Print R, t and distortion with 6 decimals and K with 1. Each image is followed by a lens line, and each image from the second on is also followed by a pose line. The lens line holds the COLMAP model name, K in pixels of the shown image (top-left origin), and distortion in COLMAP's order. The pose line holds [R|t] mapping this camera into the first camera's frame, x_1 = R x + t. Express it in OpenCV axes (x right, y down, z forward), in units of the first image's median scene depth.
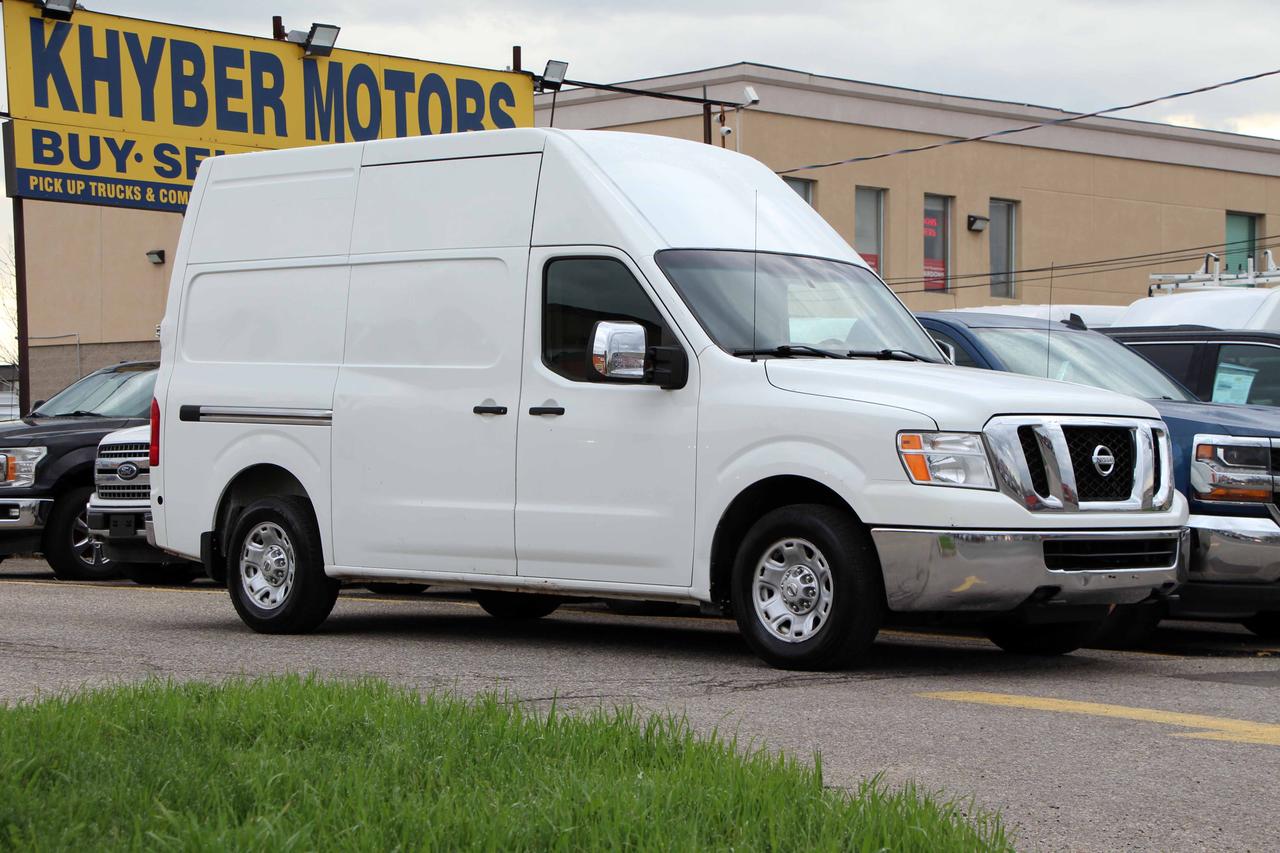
lens RADIAL K [[2827.9, 0, 640.0], [0, 2827.9, 426.5], [0, 0, 1]] dist [0.010545, 0.313917]
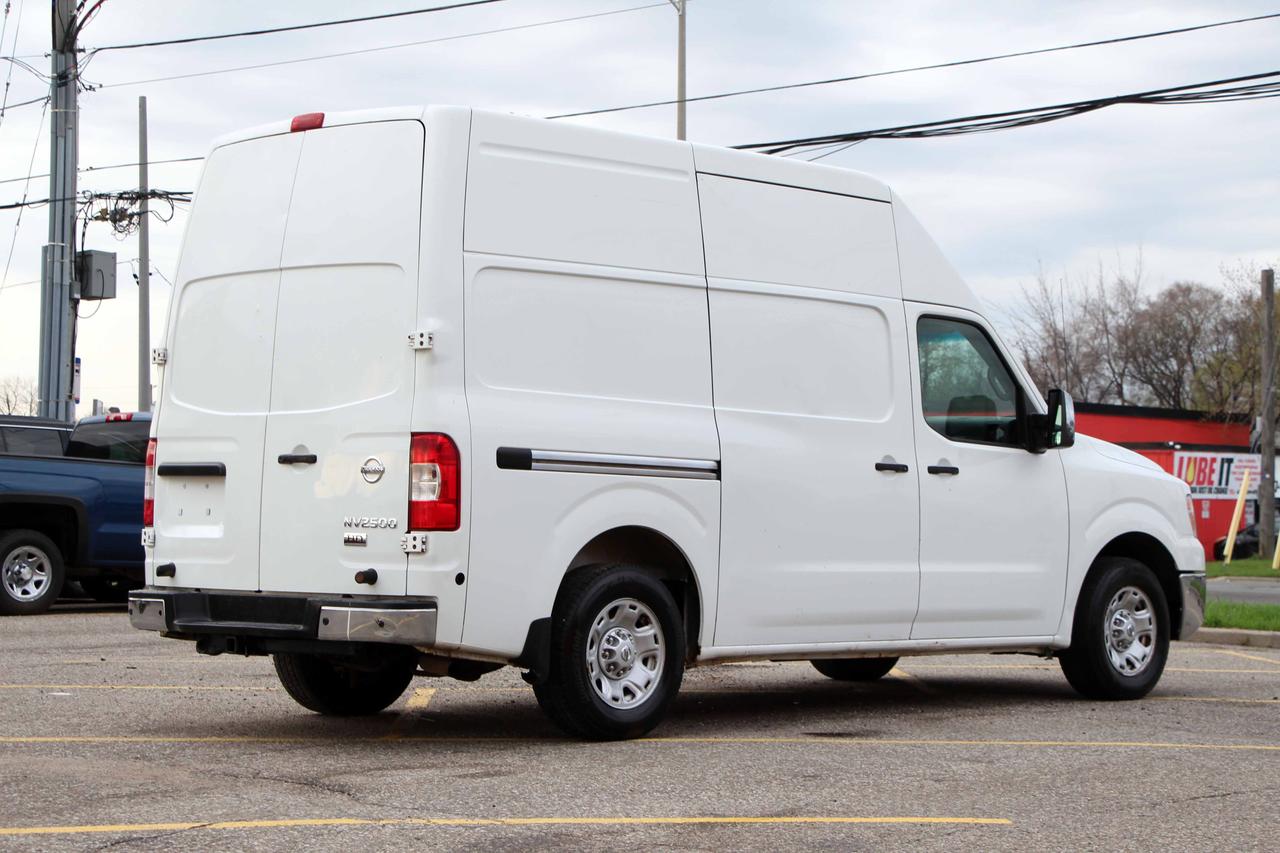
lens RADIAL K [[2827.9, 0, 640.0], [0, 2827.9, 426.5], [0, 0, 1]] dist [0.010545, 0.313917]
pose [[0.009359, 0.027253, 0.999585, -1.005458], [-0.013482, 0.999541, -0.027125, 0.007427], [-0.999865, -0.013222, 0.009722, 1.074305]]
